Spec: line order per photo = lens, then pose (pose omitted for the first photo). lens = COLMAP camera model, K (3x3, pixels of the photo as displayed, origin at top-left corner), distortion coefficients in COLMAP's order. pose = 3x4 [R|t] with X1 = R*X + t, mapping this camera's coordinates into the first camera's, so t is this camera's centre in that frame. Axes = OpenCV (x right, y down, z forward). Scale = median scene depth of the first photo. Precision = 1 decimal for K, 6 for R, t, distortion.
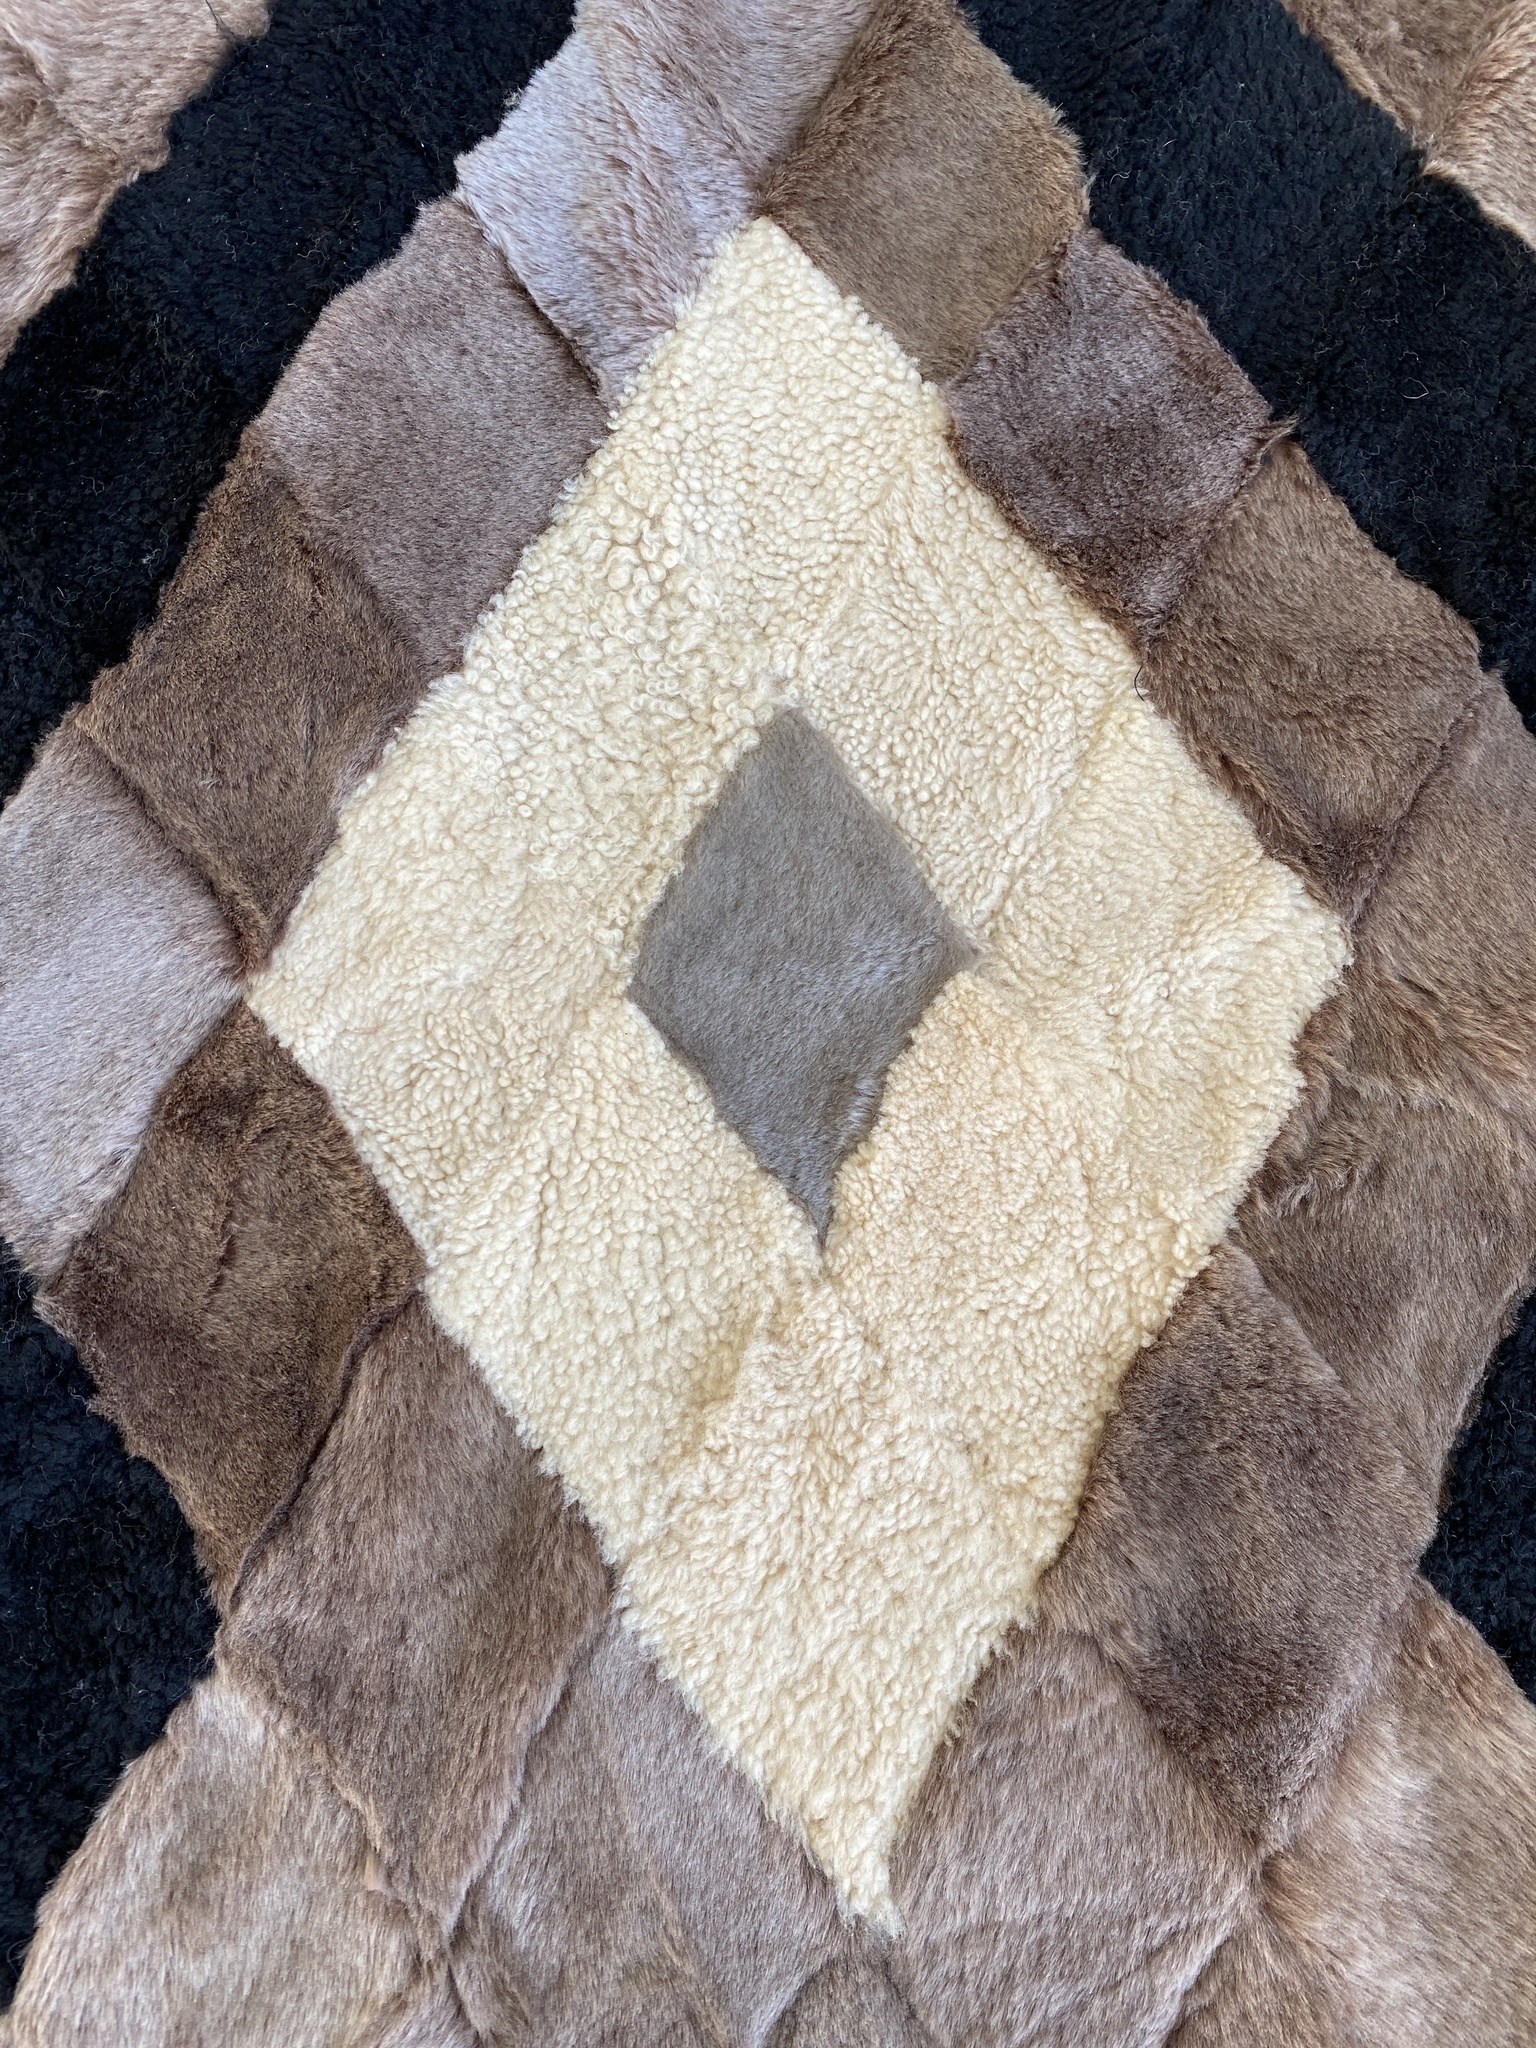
lens RADIAL K [[1524.8, 0, 768.0], [0, 1524.8, 1024.0], [0, 0, 1]] dist [0.006155, 0.003467]
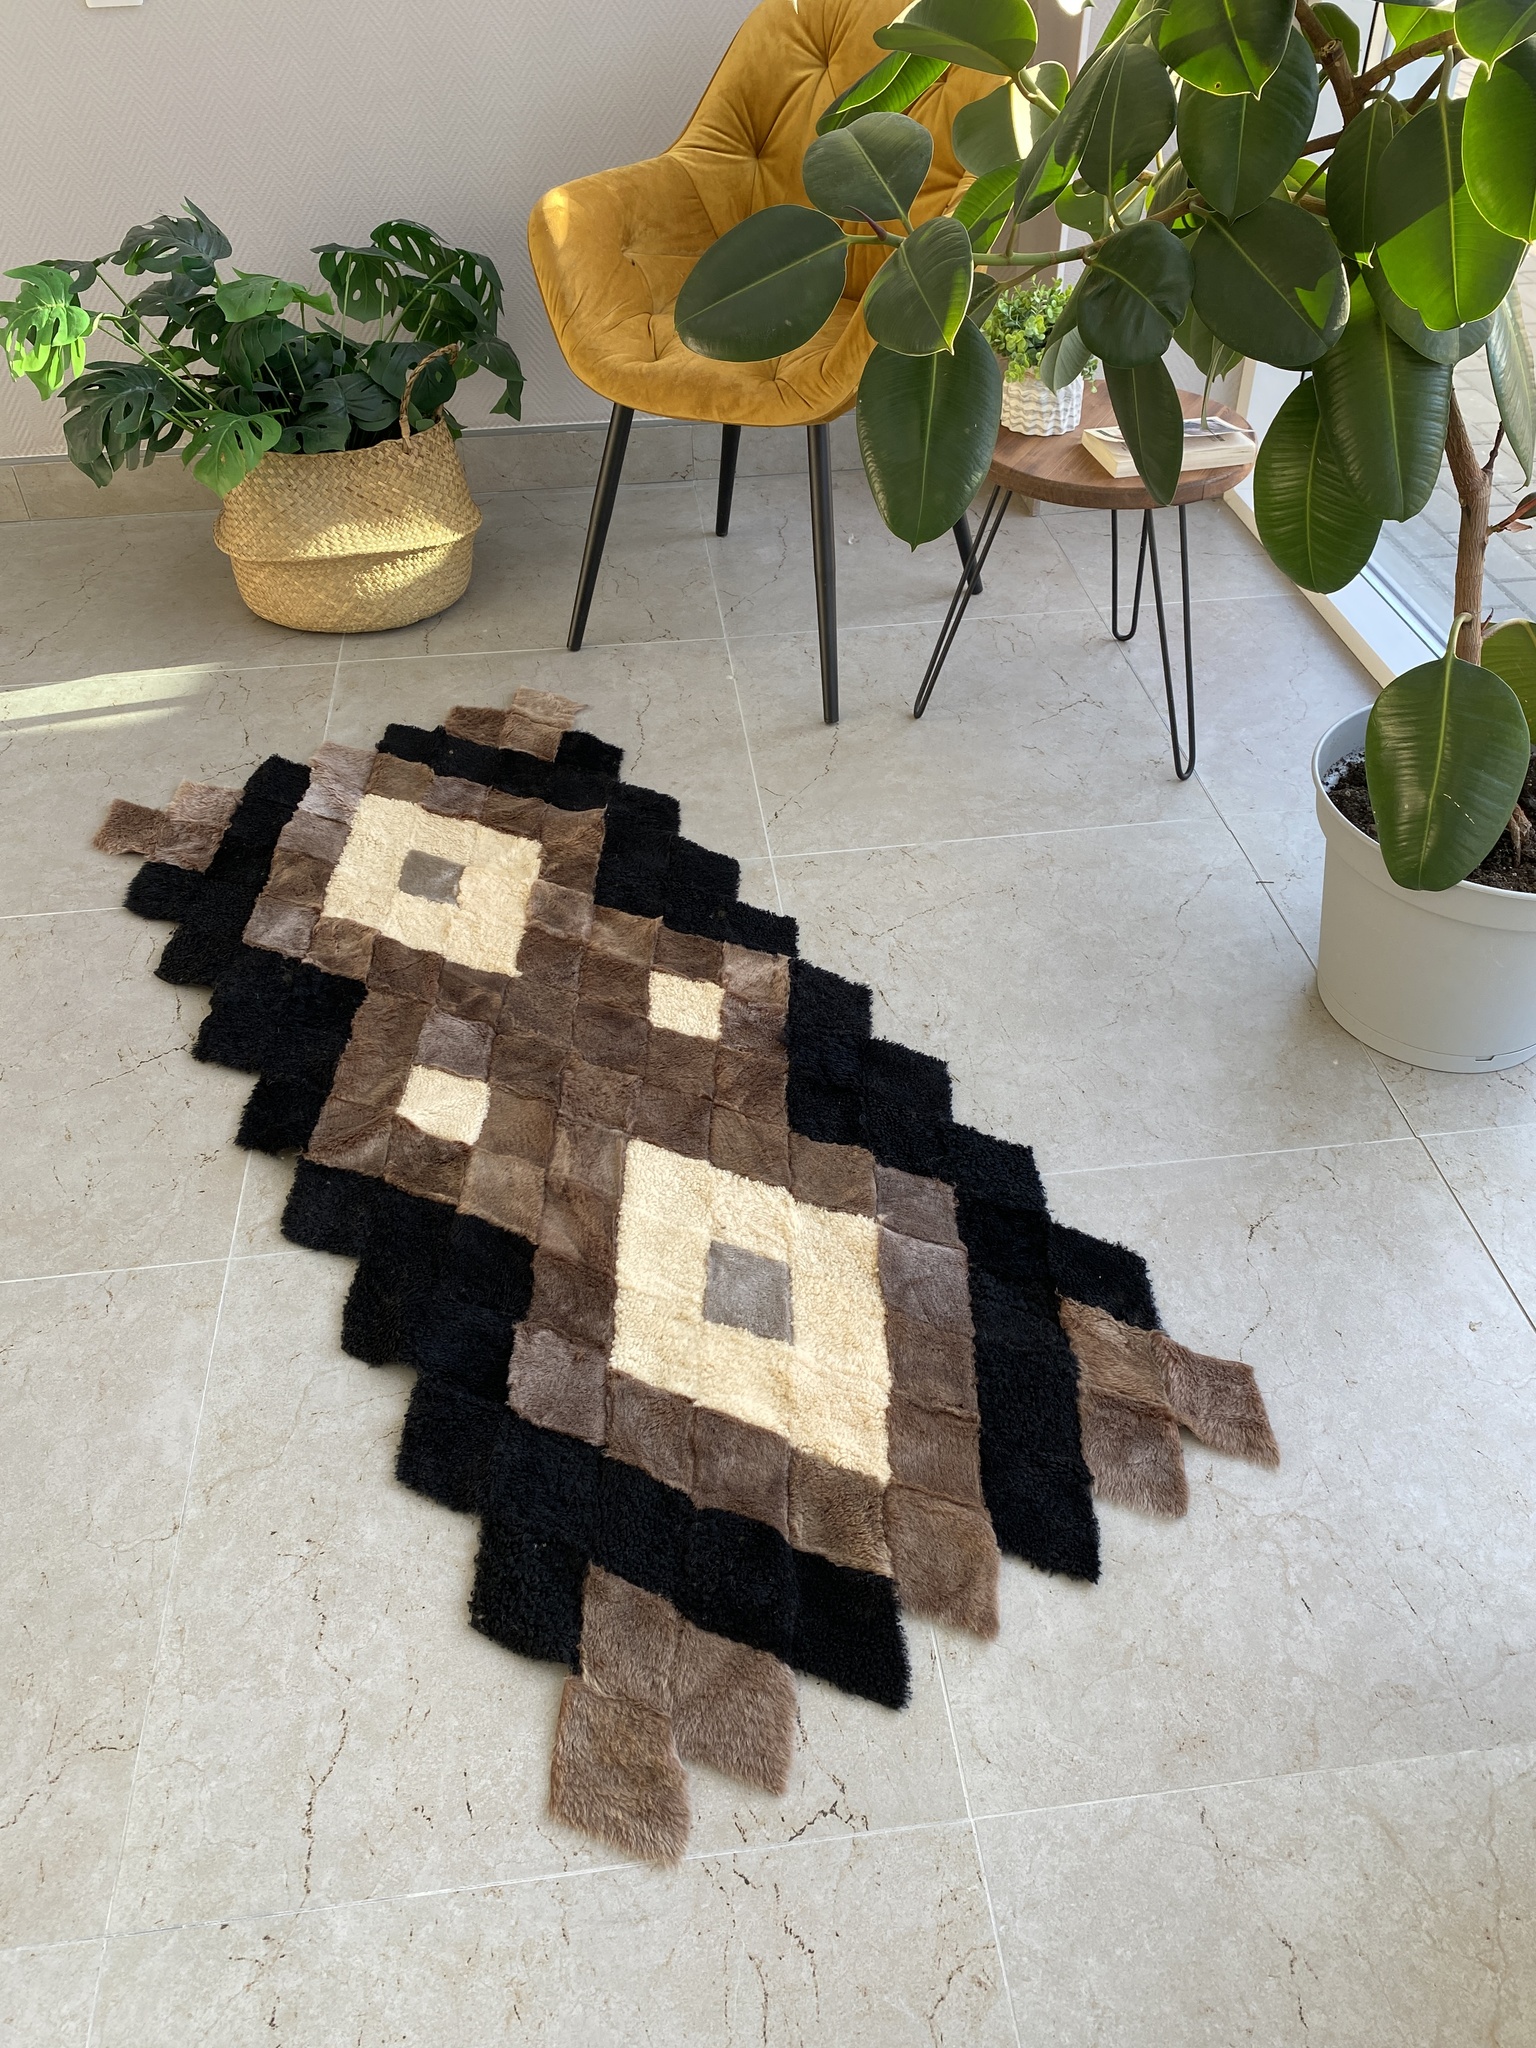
lens RADIAL K [[1524.8, 0, 768.0], [0, 1524.8, 1024.0], [0, 0, 1]] dist [0.006155, 0.003467]
pose [[0.869185, -0.339943, 0.359104, -0.872203], [0.488148, 0.705781, -0.513406, 3.021826], [-0.078920, 0.621541, 0.779396, -2.325295]]
